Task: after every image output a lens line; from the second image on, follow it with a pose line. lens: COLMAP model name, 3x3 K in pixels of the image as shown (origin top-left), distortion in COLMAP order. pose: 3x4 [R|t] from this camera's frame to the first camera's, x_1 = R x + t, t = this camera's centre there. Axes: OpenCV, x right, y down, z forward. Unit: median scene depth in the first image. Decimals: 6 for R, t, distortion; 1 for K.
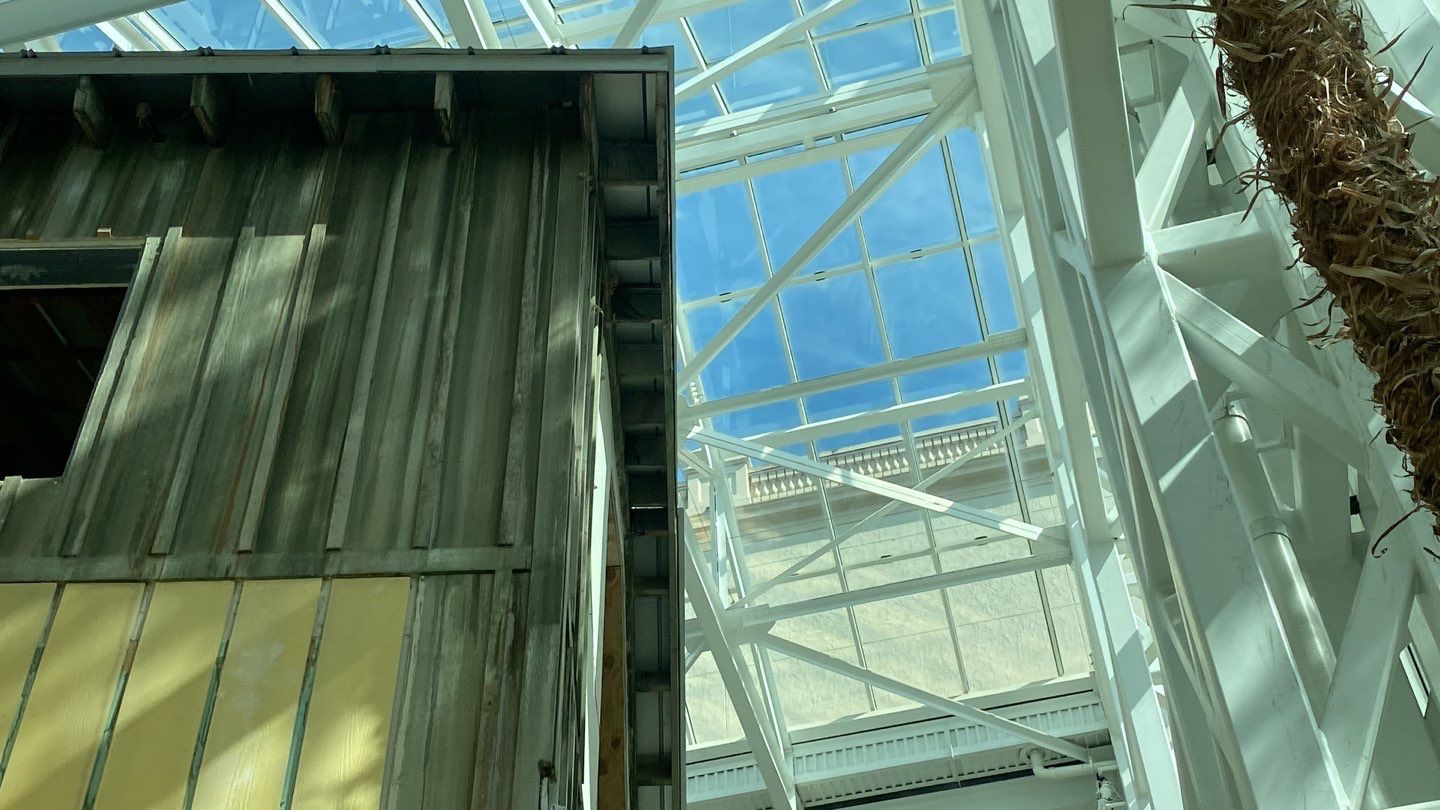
lens RADIAL K [[1881.0, 0, 718.5], [0, 1881.0, 399.6], [0, 0, 1]] dist [0.180188, 0.000000]
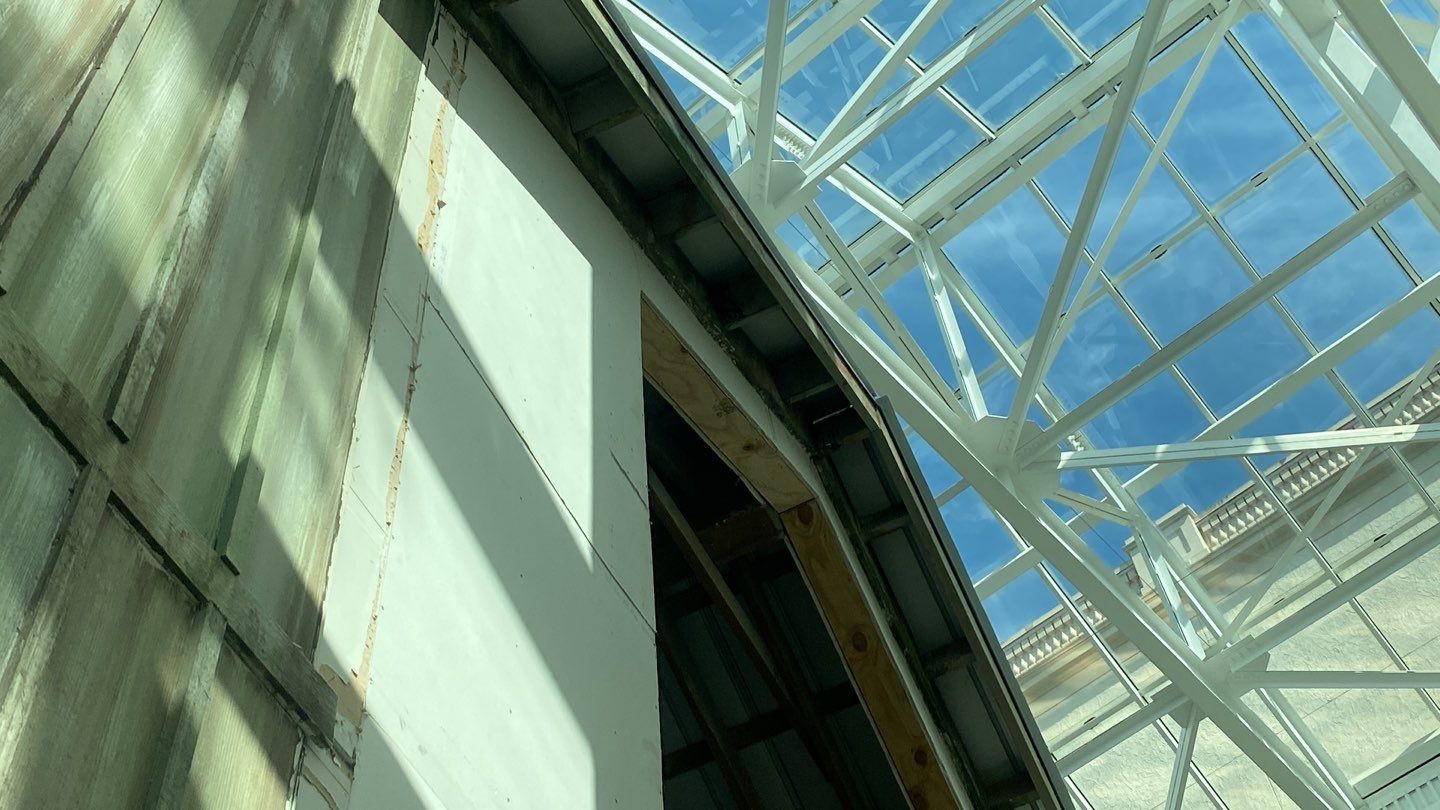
lens RADIAL K [[1881.0, 0, 723.5], [0, 1881.0, 398.8], [0, 0, 1]] dist [0.180188, 0.000000]
pose [[0.900762, -0.383078, -0.204644, 0.026259], [0.356141, 0.921184, -0.156793, 0.056391], [0.248579, 0.068351, 0.966197, 0.129213]]
